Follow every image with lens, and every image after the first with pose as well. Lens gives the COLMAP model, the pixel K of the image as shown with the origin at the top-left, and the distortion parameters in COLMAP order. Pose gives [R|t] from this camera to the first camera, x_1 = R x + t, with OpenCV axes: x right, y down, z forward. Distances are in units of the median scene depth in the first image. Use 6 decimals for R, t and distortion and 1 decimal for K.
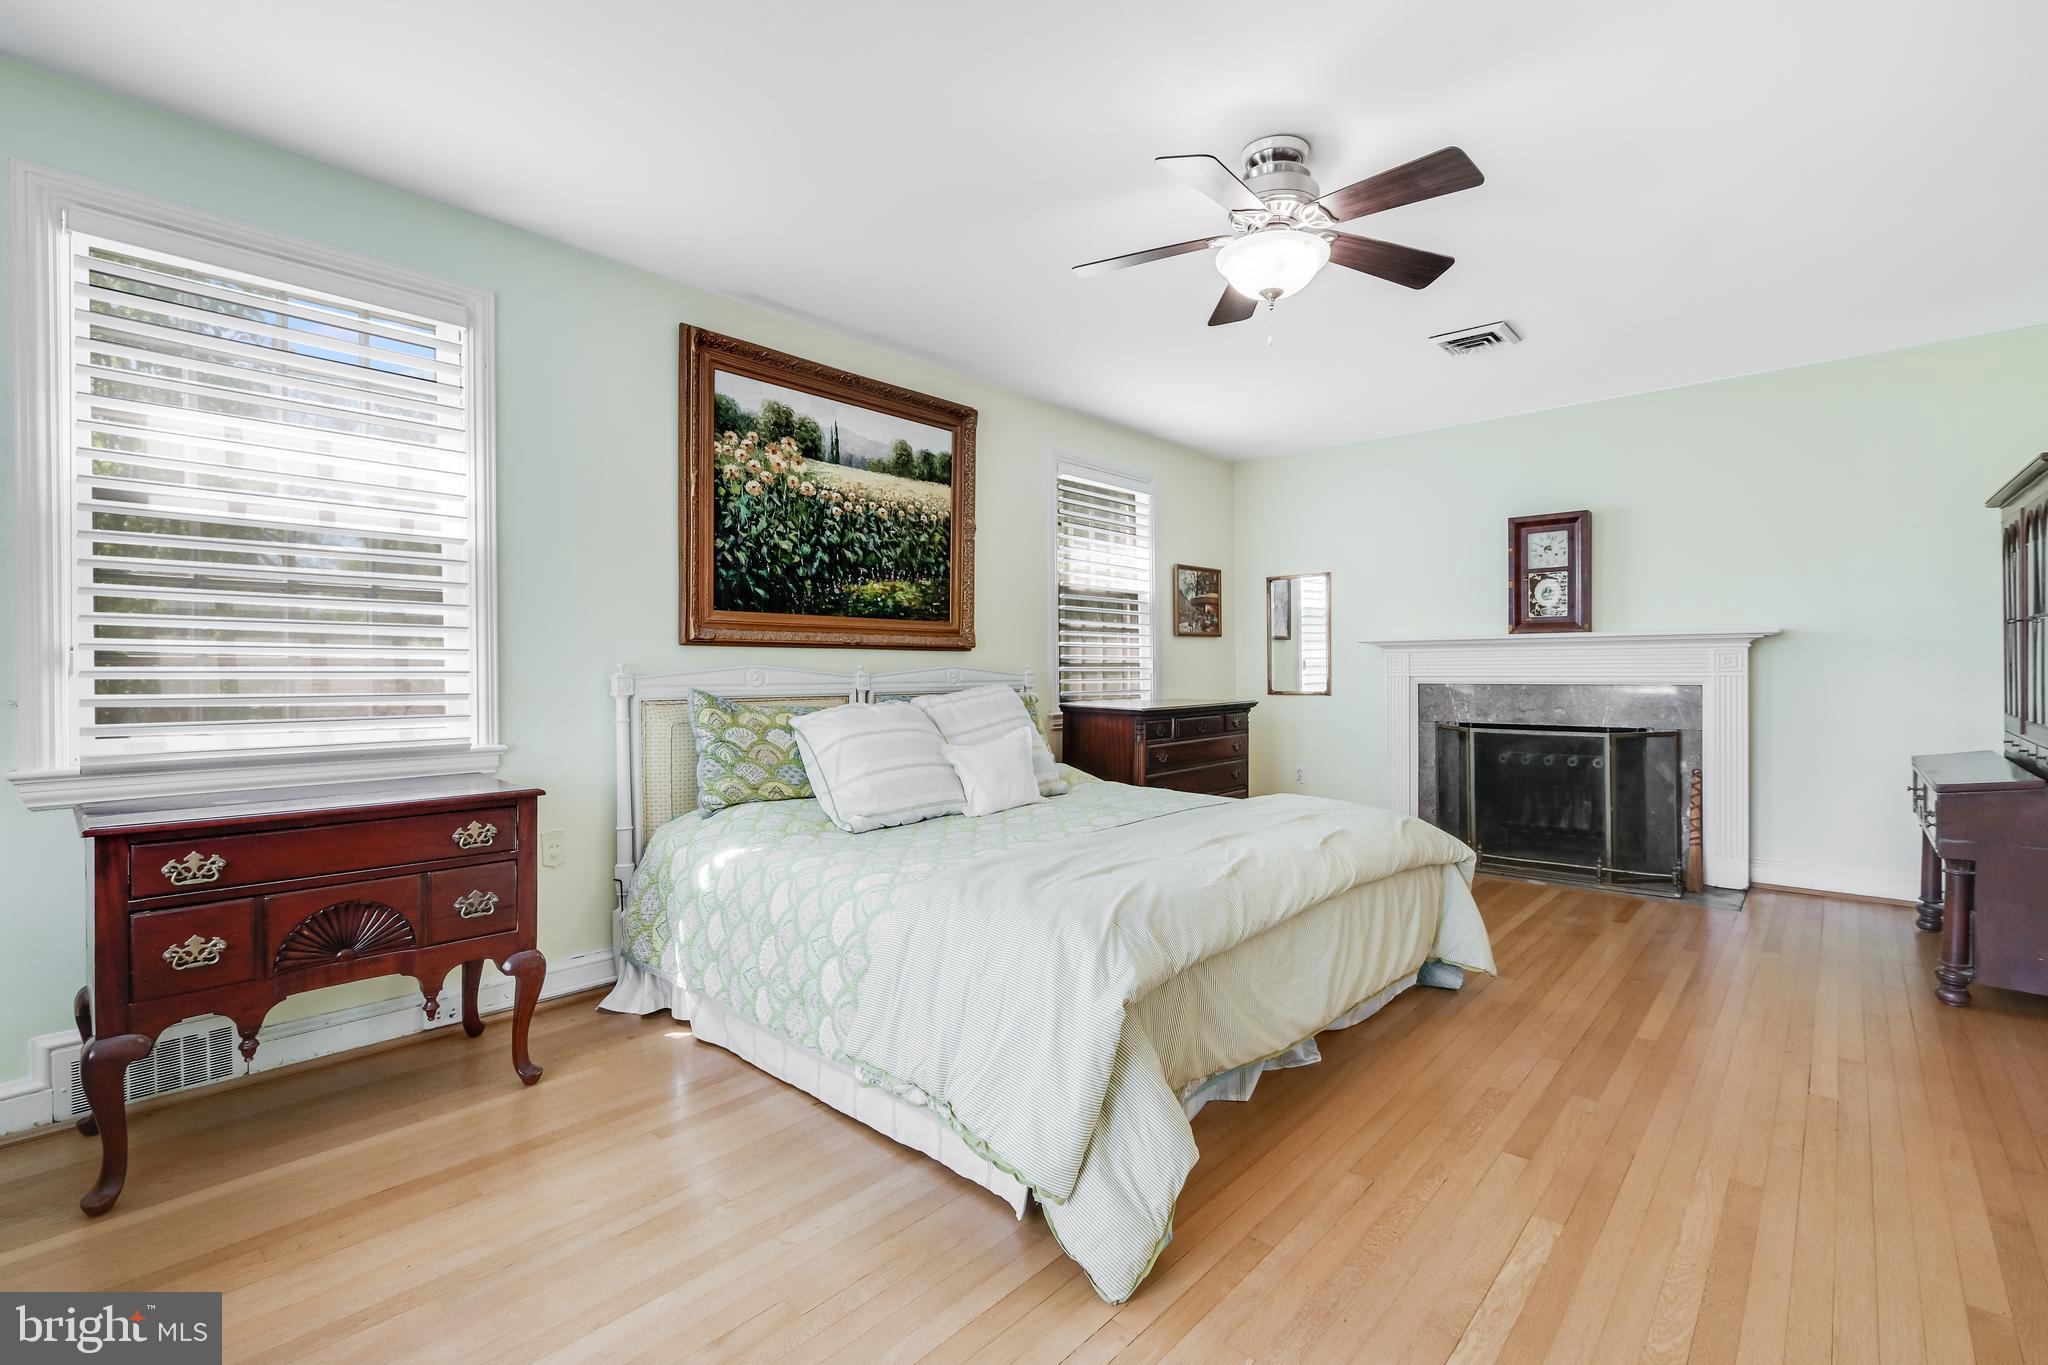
lens RADIAL K [[902.7, 0, 1030.8], [0, 902.7, 674.6], [0, 0, 1]] dist [-0.002560, -0.001226]
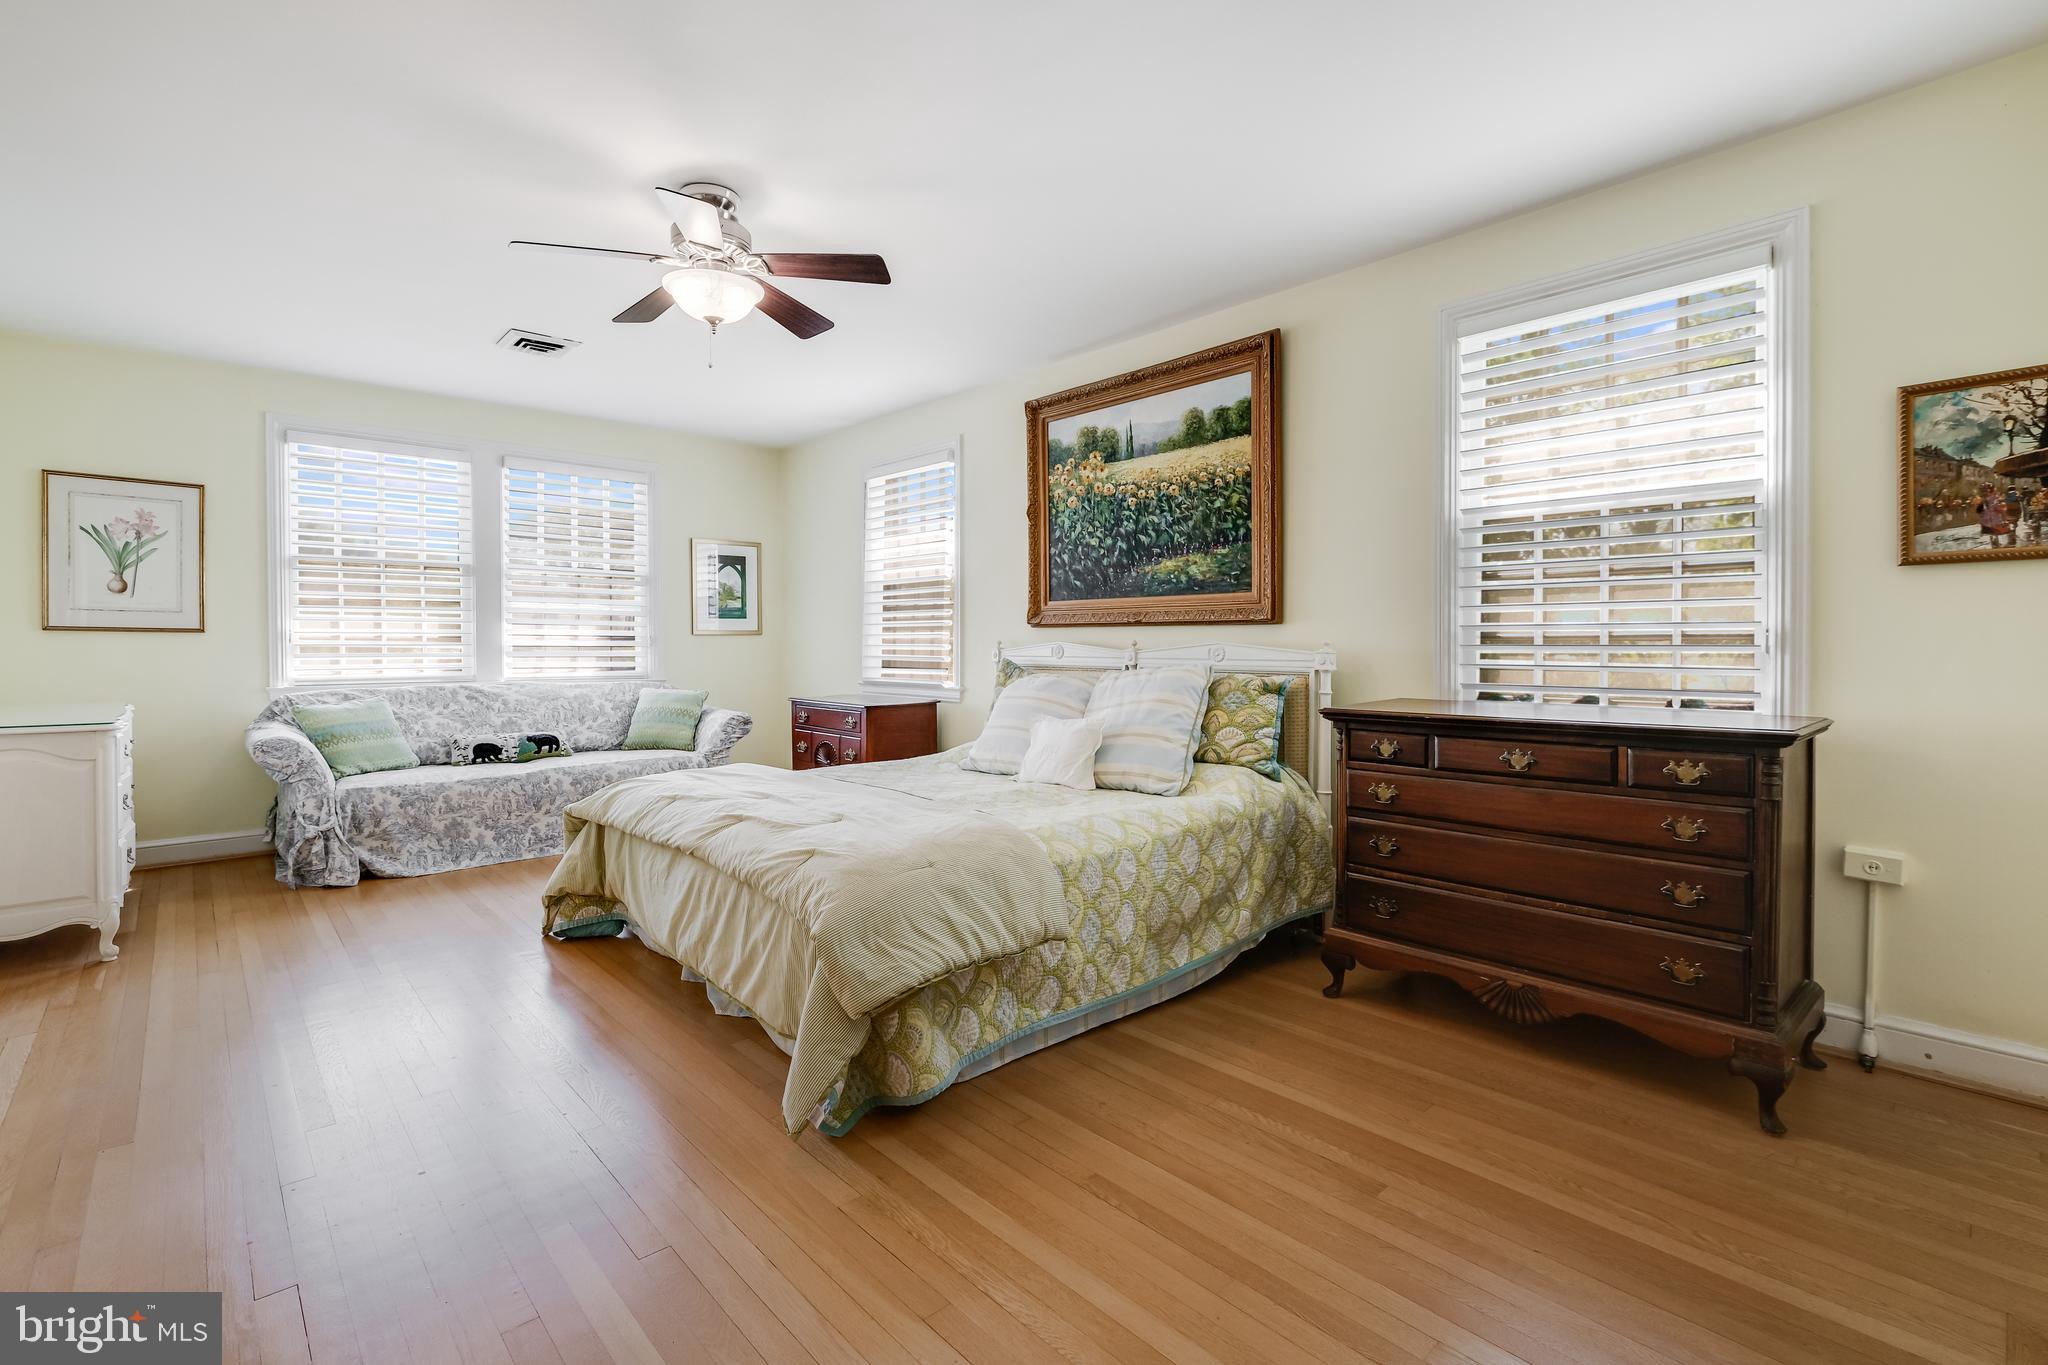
lens RADIAL K [[902.7, 0, 1031.3], [0, 902.7, 663.8], [0, 0, 1]] dist [-0.002560, -0.001226]
pose [[-0.080115, 0.021017, -0.996564, 0.869116], [-0.009510, 0.999716, 0.021848, -0.006036], [0.996740, 0.011227, -0.079892, 0.940752]]
